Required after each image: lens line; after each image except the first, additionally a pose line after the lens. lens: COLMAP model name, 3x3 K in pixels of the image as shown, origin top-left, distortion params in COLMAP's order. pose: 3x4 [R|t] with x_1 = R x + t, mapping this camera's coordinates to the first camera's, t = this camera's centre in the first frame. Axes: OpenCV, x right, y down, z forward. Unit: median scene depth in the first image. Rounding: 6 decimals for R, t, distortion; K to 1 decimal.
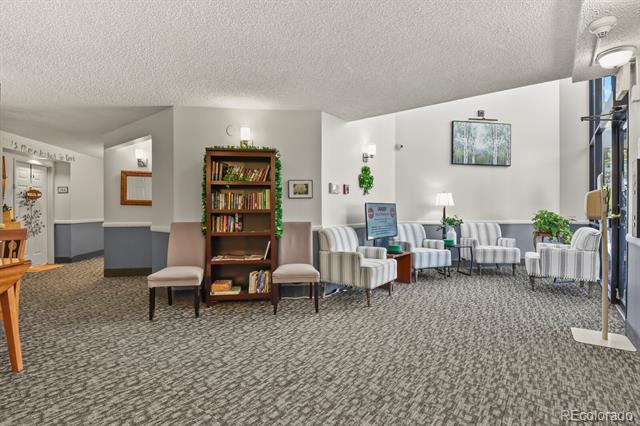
lens RADIAL K [[310.2, 0, 319.2], [0, 310.2, 212.7], [0, 0, 1]] dist [-0.004963, -0.006291]
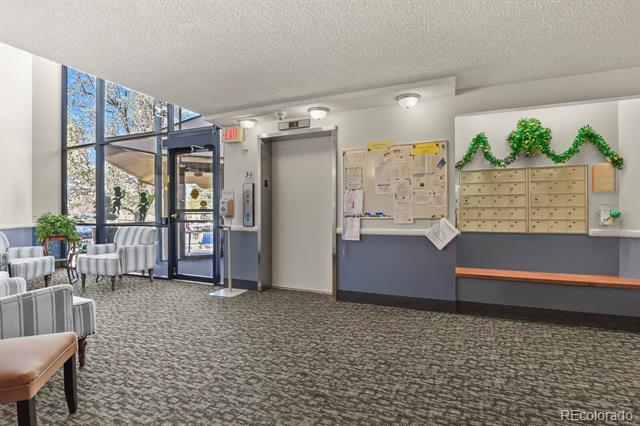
lens RADIAL K [[310.2, 0, 319.2], [0, 310.2, 215.0], [0, 0, 1]] dist [-0.004963, -0.006291]
pose [[-0.242231, -0.009150, 0.970175, -0.843985], [0.007234, 0.999911, 0.011236, -0.012417], [-0.970192, 0.009740, -0.242143, 1.016531]]
